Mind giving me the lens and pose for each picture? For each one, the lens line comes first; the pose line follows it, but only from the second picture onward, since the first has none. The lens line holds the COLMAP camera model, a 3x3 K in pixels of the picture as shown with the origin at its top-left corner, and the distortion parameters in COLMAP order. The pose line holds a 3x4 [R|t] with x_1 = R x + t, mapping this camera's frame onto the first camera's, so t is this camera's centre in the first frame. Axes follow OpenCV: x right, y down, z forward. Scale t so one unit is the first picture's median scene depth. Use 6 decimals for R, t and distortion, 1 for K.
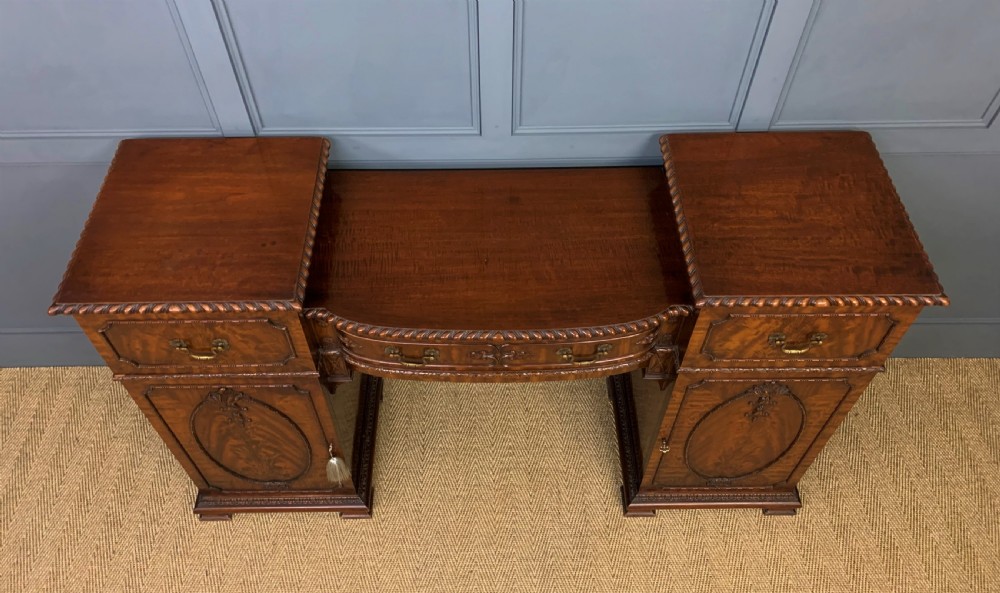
lens RADIAL K [[781.8, 0, 498.0], [0, 781.8, 273.1], [0, 0, 1]] dist [0.000489, -0.003185]
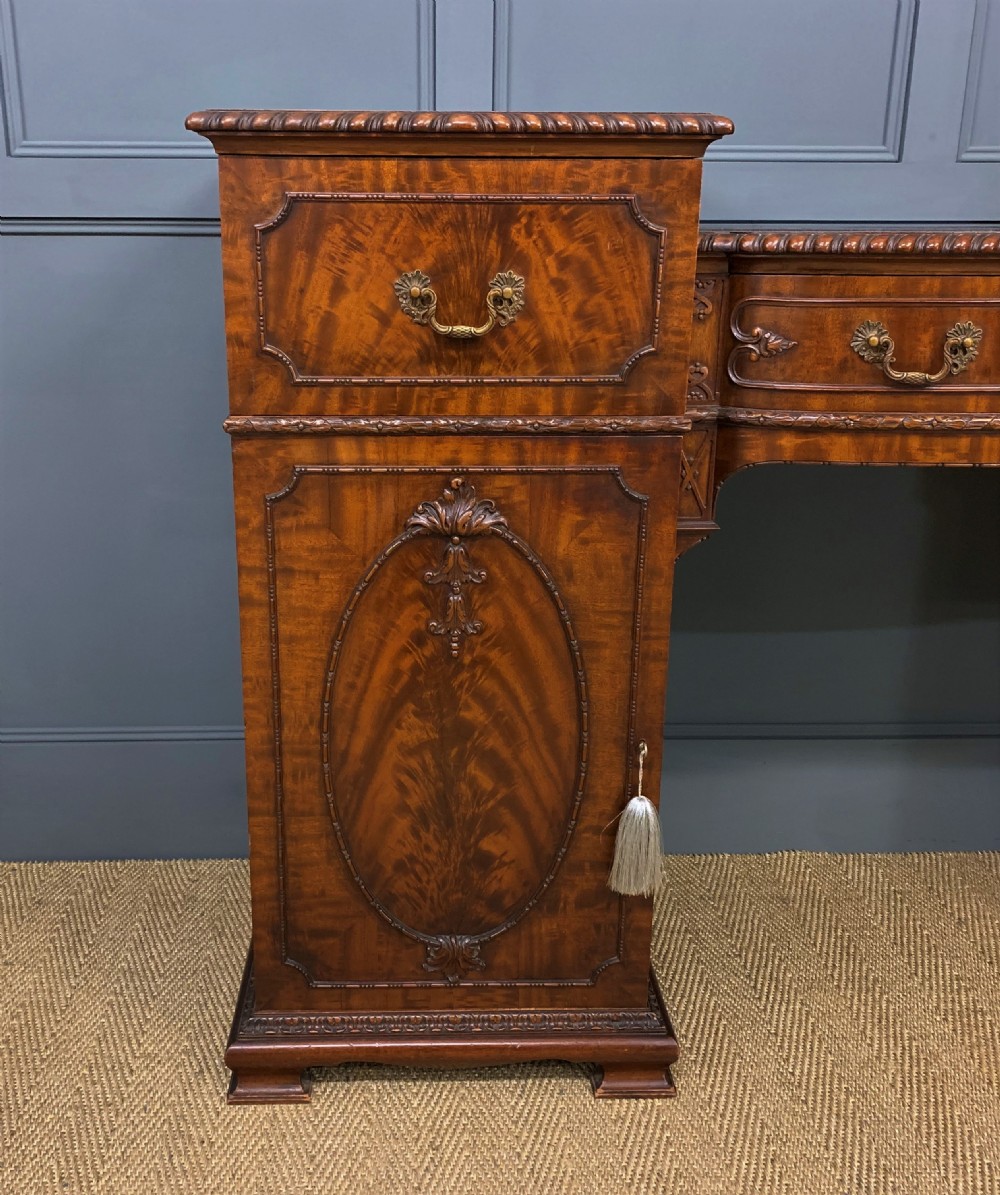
lens RADIAL K [[1213.1, 0, 437.6], [0, 1213.1, 607.9], [0, 0, 1]] dist [0.066519, 0.000000]
pose [[0.999911, -0.001378, 0.013270, -0.353277], [0.008538, 0.830440, -0.557043, 0.555009], [-0.010252, 0.557107, 0.830378, 0.452155]]
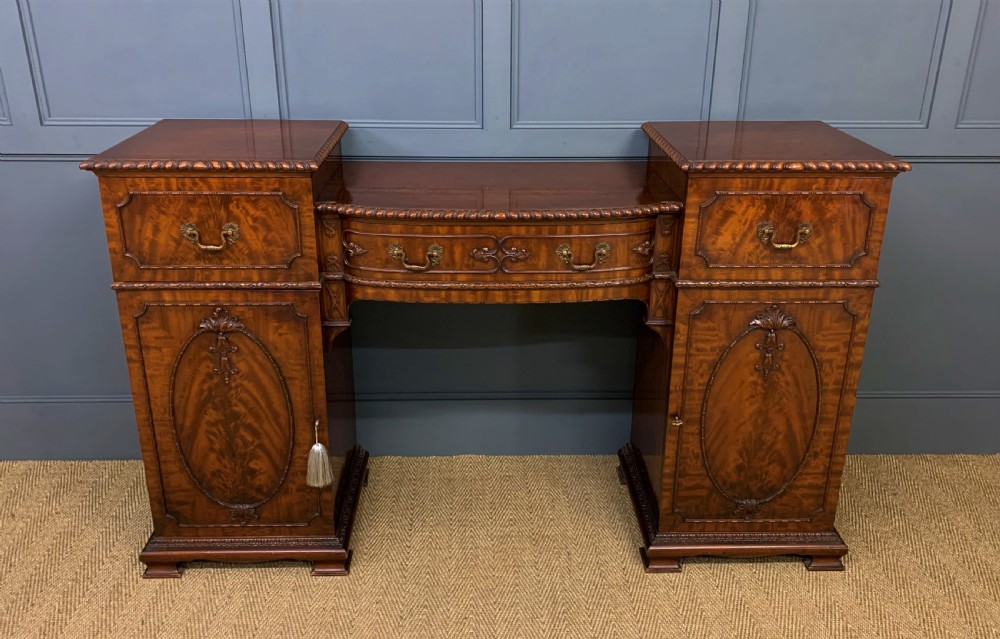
lens RADIAL K [[869.2, 0, 510.1], [0, 869.2, 298.7], [0, 0, 1]] dist [0.026331, -0.046447]
pose [[0.999679, 0.001312, 0.025298, -0.013601], [0.011502, 0.866277, -0.499432, 0.652169], [-0.022570, 0.499563, 0.865984, 0.036324]]
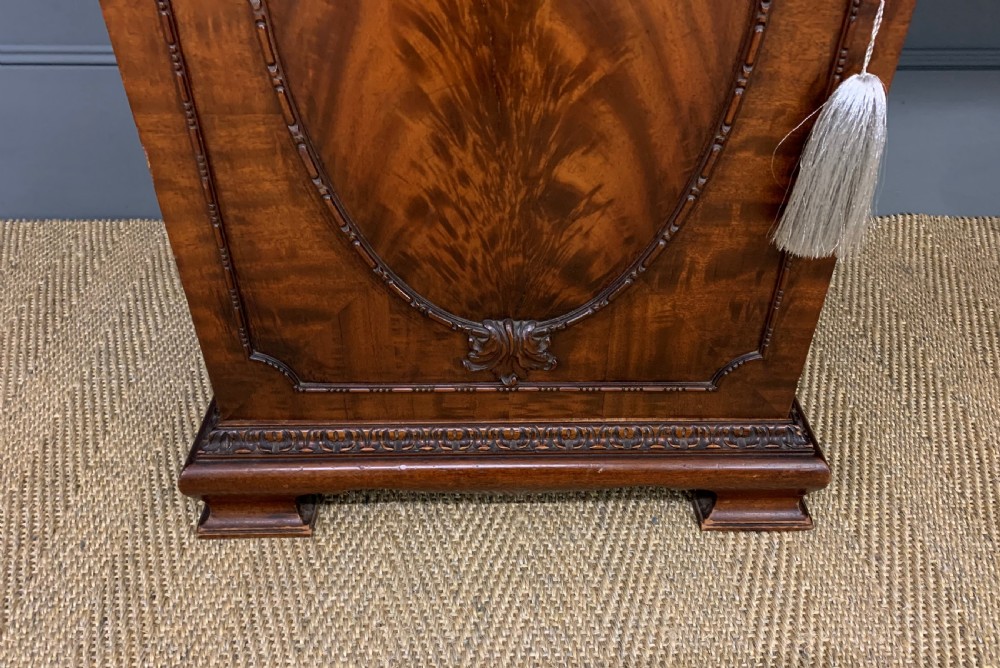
lens RADIAL K [[813.4, 0, 519.9], [0, 813.4, 399.7], [0, 0, 1]] dist [-0.000467, -0.019200]
pose [[0.999658, -0.002367, 0.026036, -0.338436], [0.007465, 0.980269, -0.197526, 0.402455], [-0.025055, 0.197653, 0.979952, 0.868312]]
